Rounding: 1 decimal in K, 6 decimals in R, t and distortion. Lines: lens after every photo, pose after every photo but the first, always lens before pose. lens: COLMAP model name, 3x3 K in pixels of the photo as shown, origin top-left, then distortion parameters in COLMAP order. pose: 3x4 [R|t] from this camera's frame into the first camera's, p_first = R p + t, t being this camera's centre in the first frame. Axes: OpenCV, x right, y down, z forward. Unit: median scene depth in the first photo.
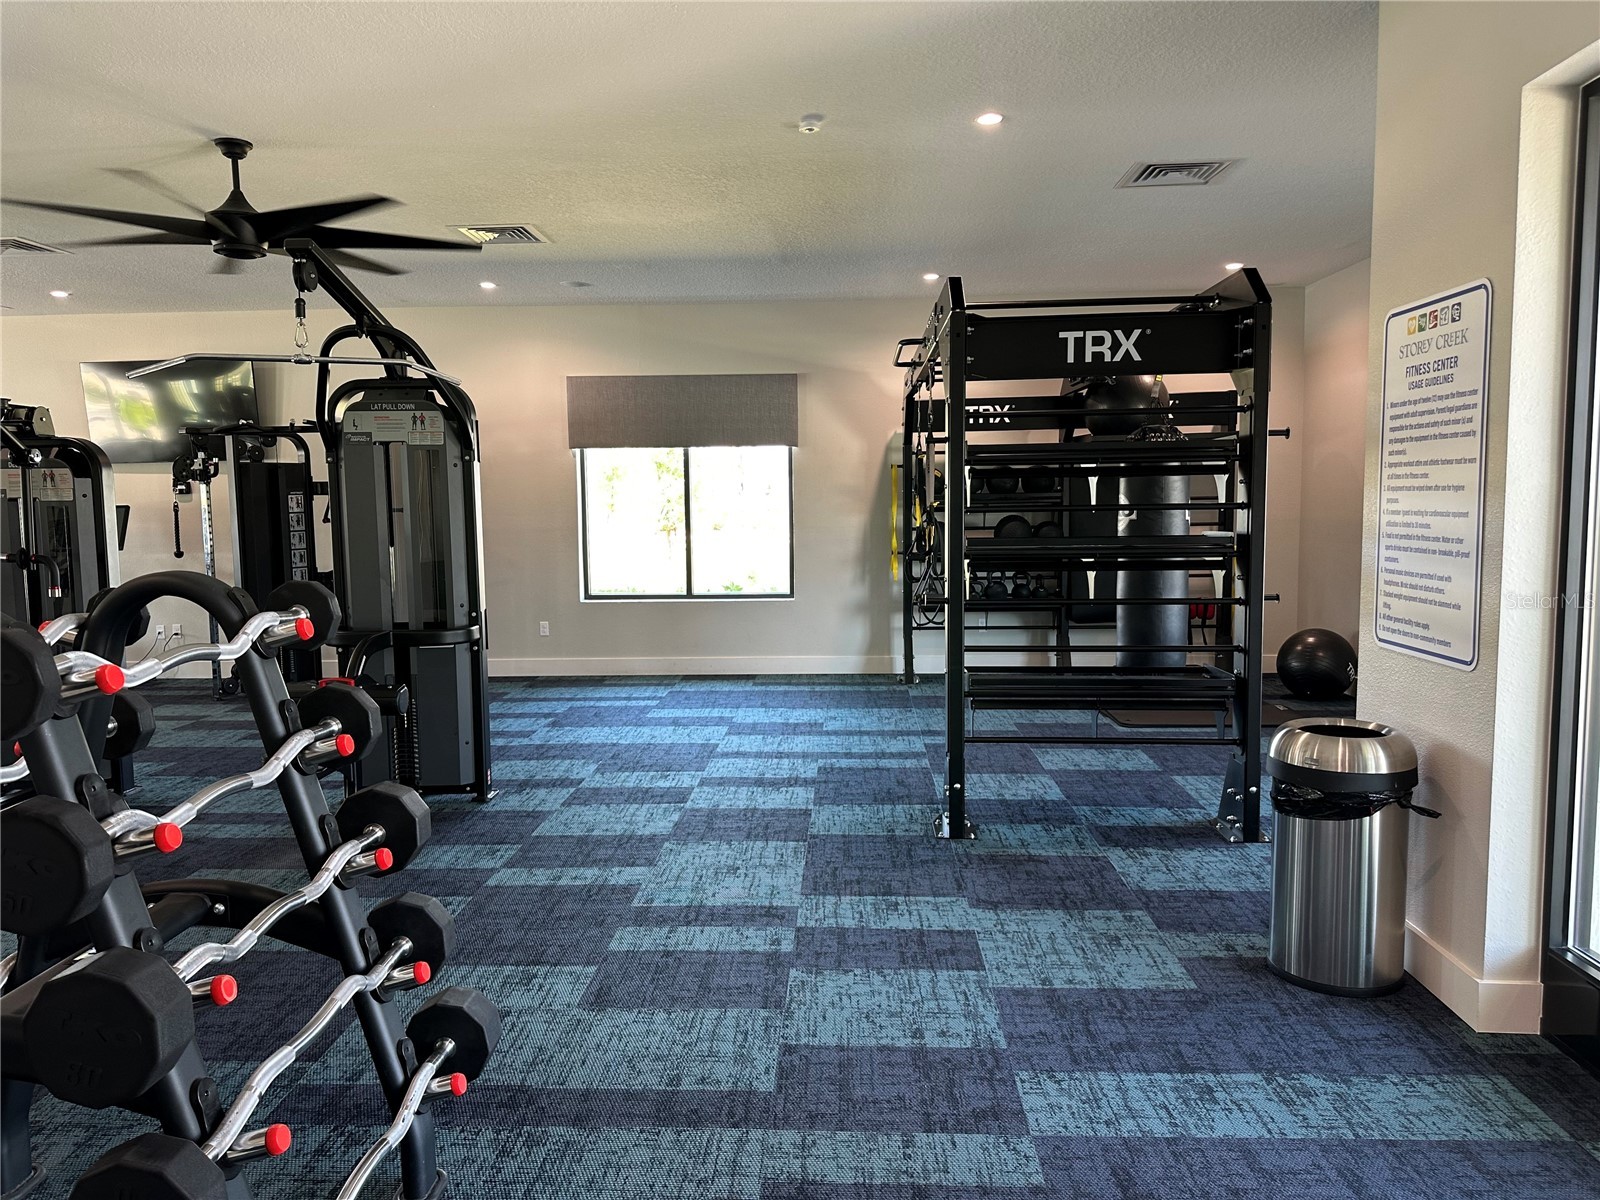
lens RADIAL K [[1120.2, 0, 792.5], [0, 1120.2, 599.9], [0, 0, 1]] dist [0.059855, -0.063672]
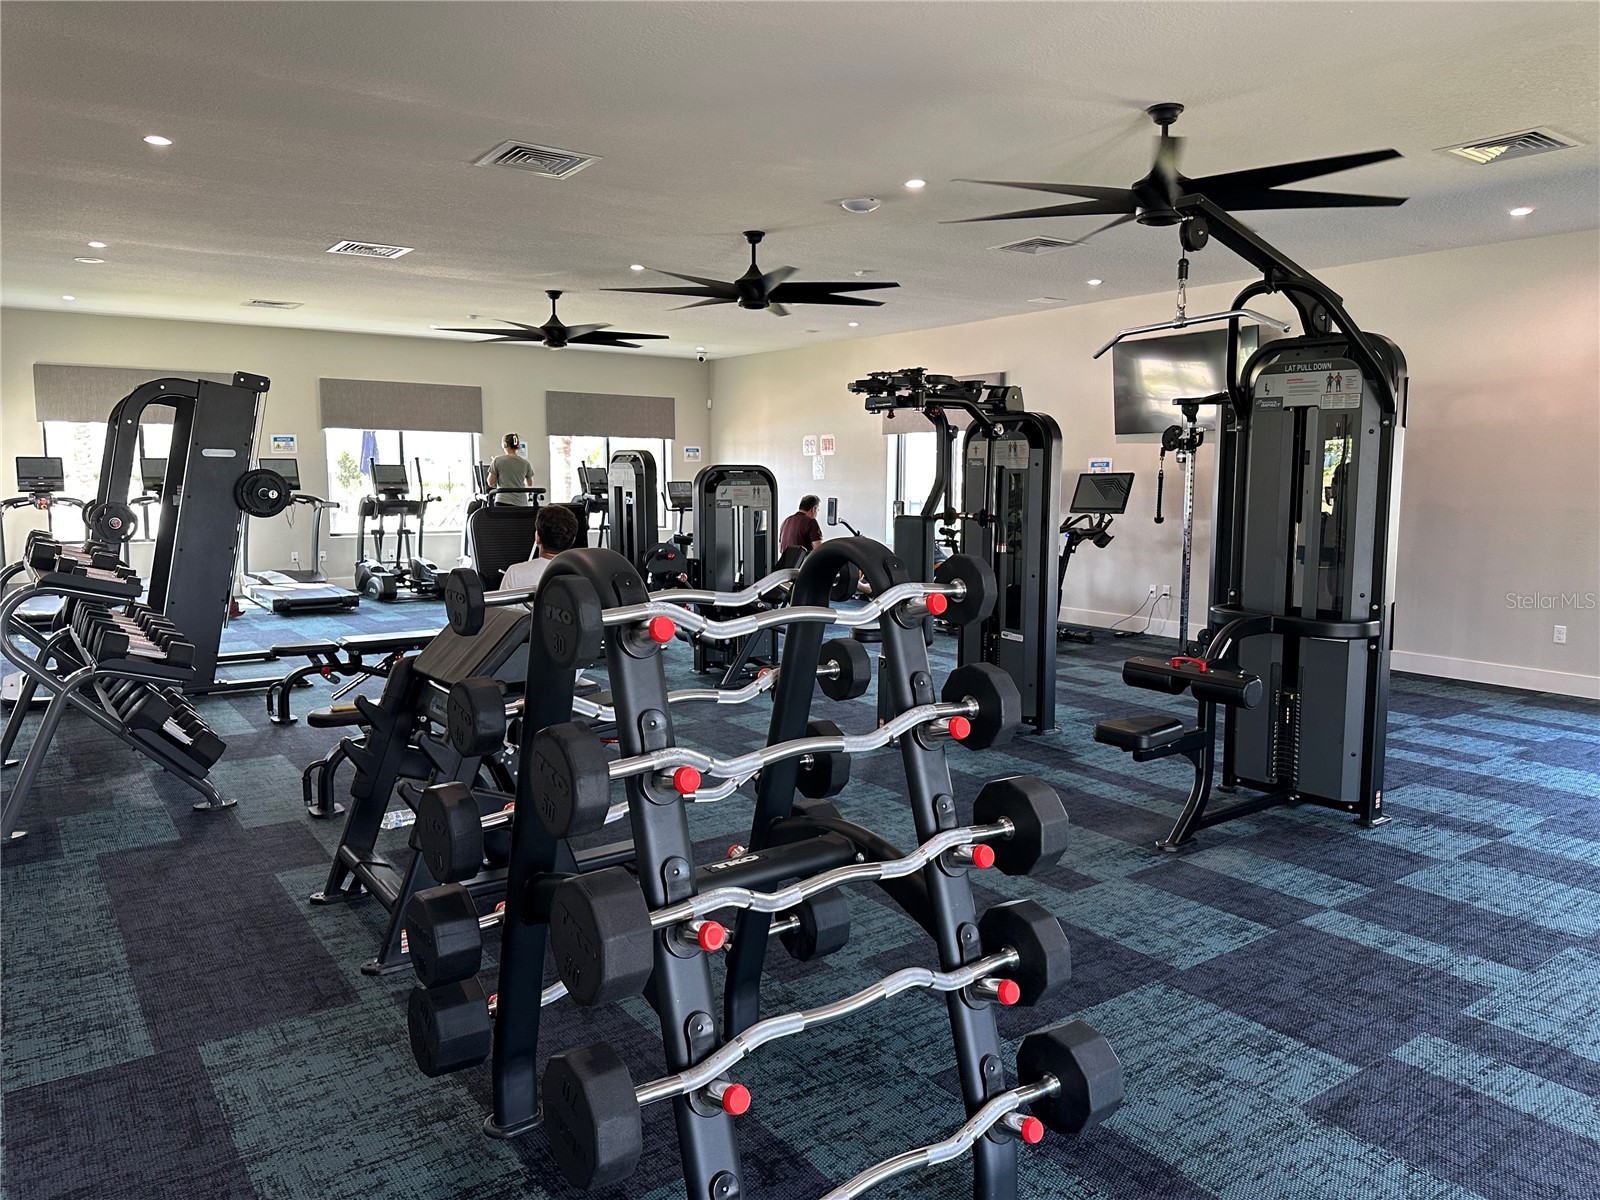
lens RADIAL K [[1120.2, 0, 797.6], [0, 1120.2, 597.3], [0, 0, 1]] dist [0.059855, -0.063672]
pose [[0.633448, 0.104672, -0.766673, 0.106933], [-0.085299, 0.994216, 0.065262, -0.015072], [0.769069, 0.024056, 0.638713, 0.129798]]
